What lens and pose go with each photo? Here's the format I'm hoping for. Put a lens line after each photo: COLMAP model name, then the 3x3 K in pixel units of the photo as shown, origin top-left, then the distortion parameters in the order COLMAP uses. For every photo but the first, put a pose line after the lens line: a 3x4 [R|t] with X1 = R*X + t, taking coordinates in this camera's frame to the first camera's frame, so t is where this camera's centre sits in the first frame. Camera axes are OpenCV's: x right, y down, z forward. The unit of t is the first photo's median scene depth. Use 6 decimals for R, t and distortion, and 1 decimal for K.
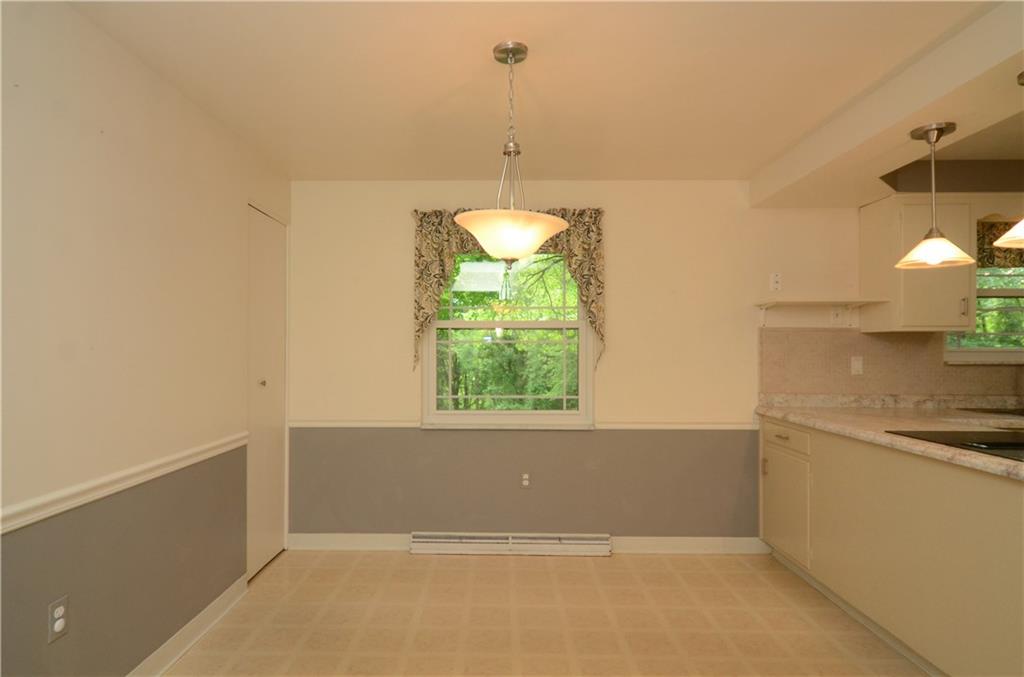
lens RADIAL K [[571.6, 0, 488.2], [0, 571.6, 350.7], [0, 0, 1]] dist [0.002381, 0.001493]
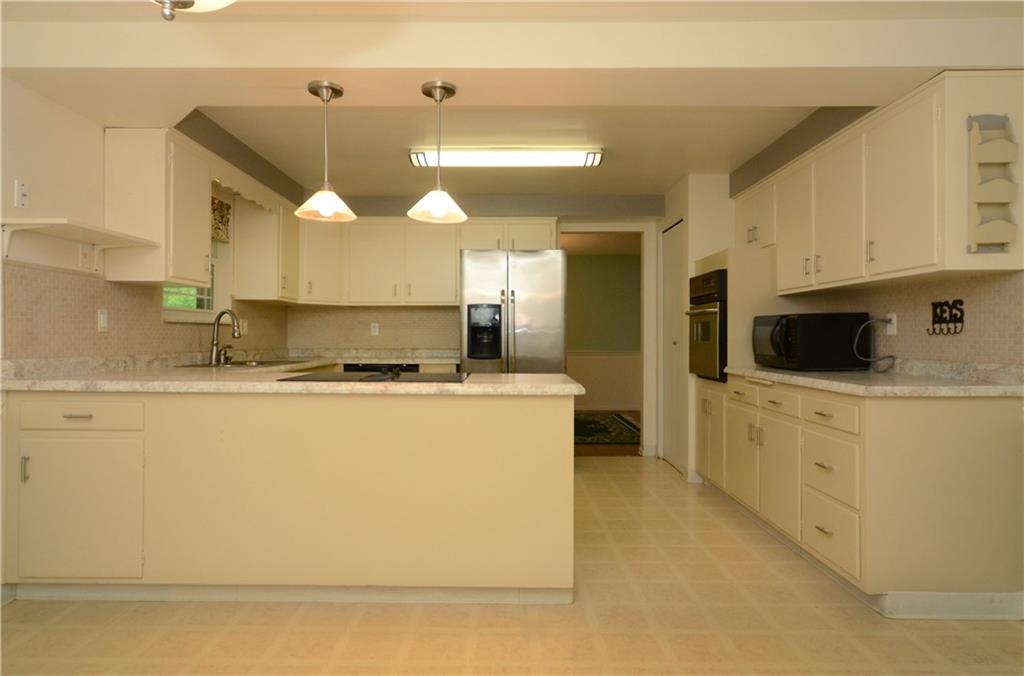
lens RADIAL K [[600.5, 0, 500.7], [0, 600.5, 336.5], [0, 0, 1]] dist [0.005895, 0.000965]
pose [[-0.009290, -0.001586, 0.999956, -0.218311], [-0.002752, 0.999995, 0.001560, 0.046082], [-0.999953, -0.002738, -0.009294, 0.450245]]
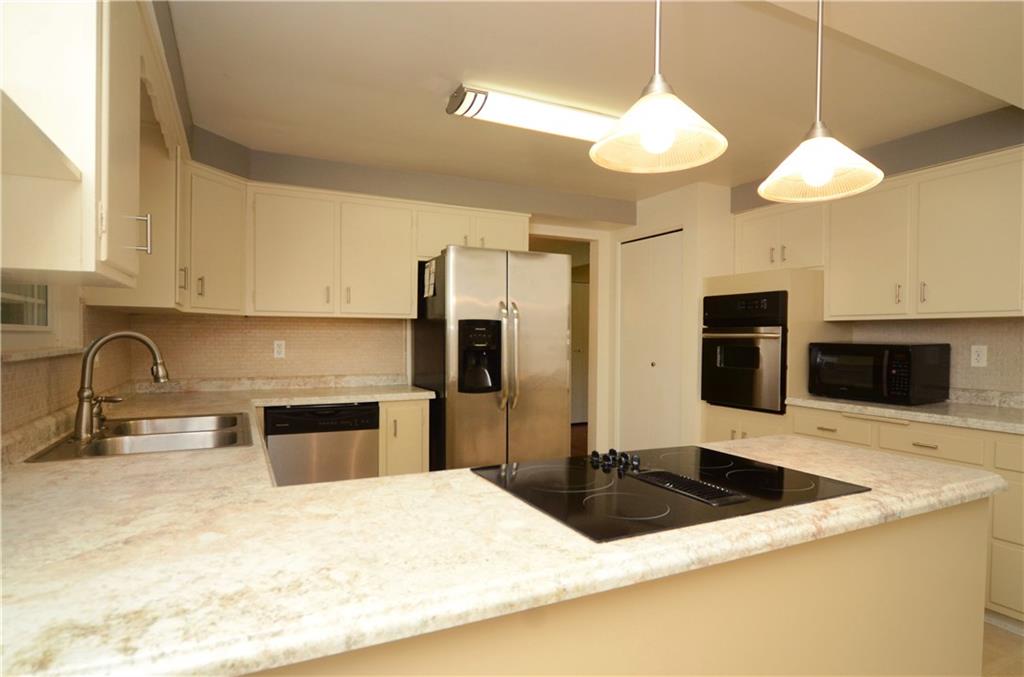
lens RADIAL K [[551.6, 0, 511.2], [0, 551.6, 348.9], [0, 0, 1]] dist [-0.019735, 0.001307]
pose [[-0.464774, -0.024206, 0.885098, 0.281960], [-0.007819, 0.999699, 0.023235, 0.002474], [-0.885395, 0.003878, -0.464824, 0.865749]]
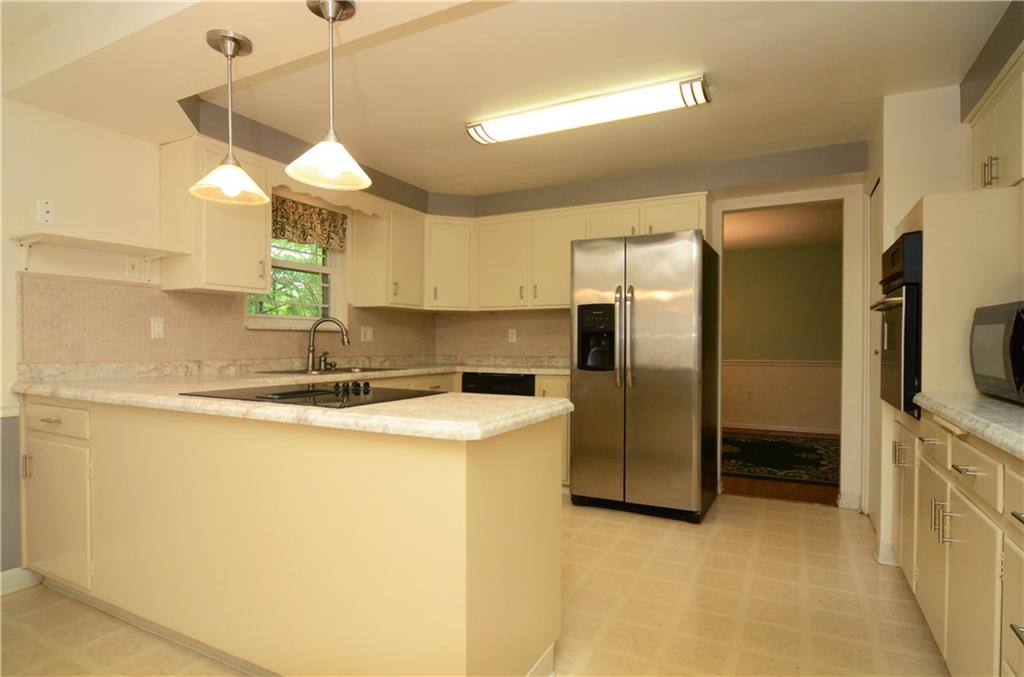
lens RADIAL K [[551.6, 0, 511.2], [0, 551.6, 348.9], [0, 0, 1]] dist [-0.019735, 0.001307]
pose [[0.440699, -0.010038, 0.897599, 0.143183], [-0.002255, 0.999922, 0.012289, 0.046688], [-0.897652, -0.007440, 0.440642, 0.163735]]
